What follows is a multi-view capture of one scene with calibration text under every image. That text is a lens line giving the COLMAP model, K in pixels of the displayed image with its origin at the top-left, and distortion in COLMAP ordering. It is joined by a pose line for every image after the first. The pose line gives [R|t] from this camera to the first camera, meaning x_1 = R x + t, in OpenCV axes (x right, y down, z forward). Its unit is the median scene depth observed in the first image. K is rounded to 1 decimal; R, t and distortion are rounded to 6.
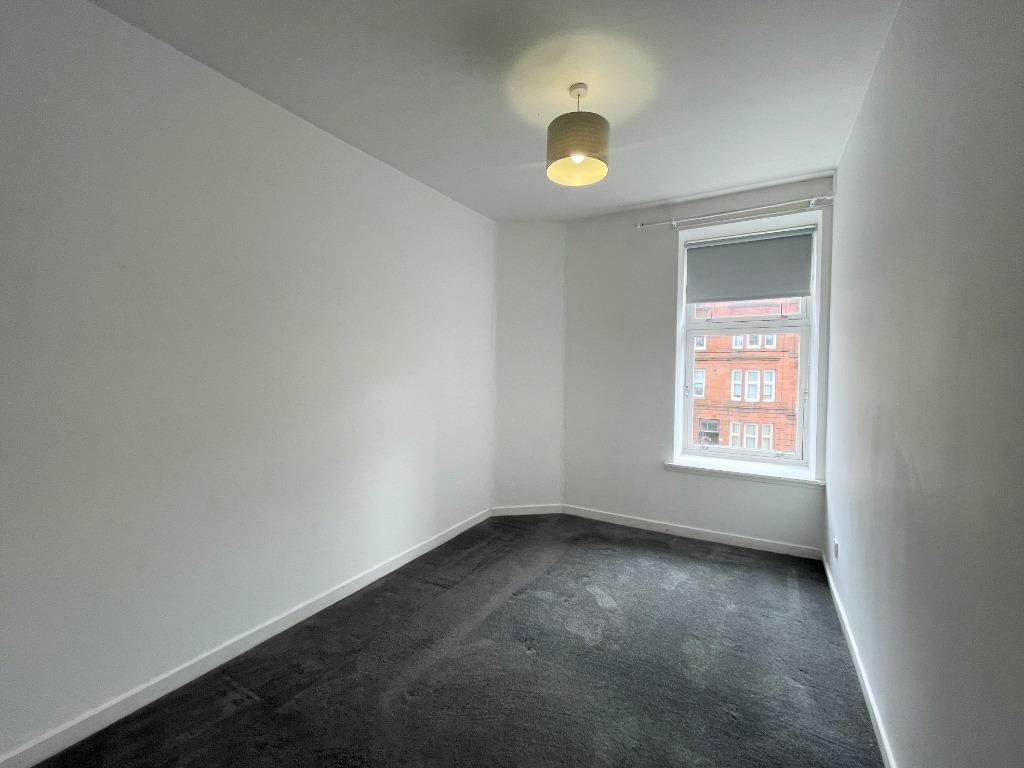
lens RADIAL K [[419.6, 0, 509.2], [0, 419.6, 383.0], [0, 0, 1]] dist [0.005092, 0.000245]
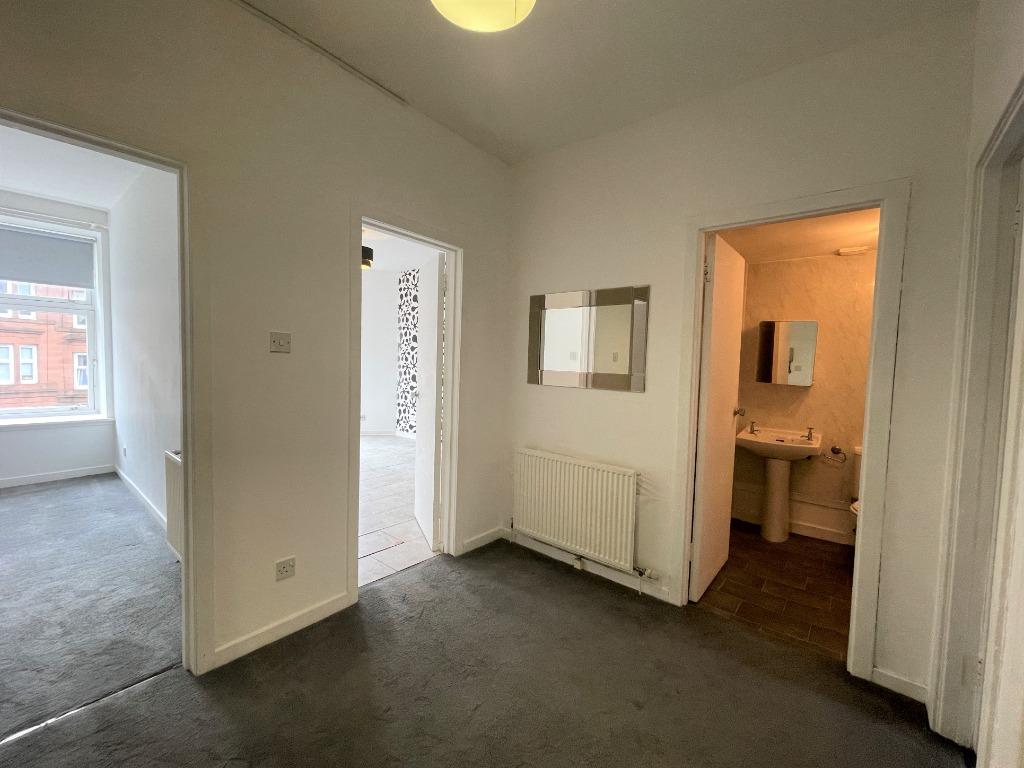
lens RADIAL K [[419.6, 0, 515.2], [0, 419.6, 378.4], [0, 0, 1]] dist [0.005092, 0.000245]
pose [[0.152745, -0.050620, 0.986968, -0.457089], [0.010993, 0.998713, 0.049521, 0.032366], [-0.988204, 0.003285, 0.153105, -0.578236]]
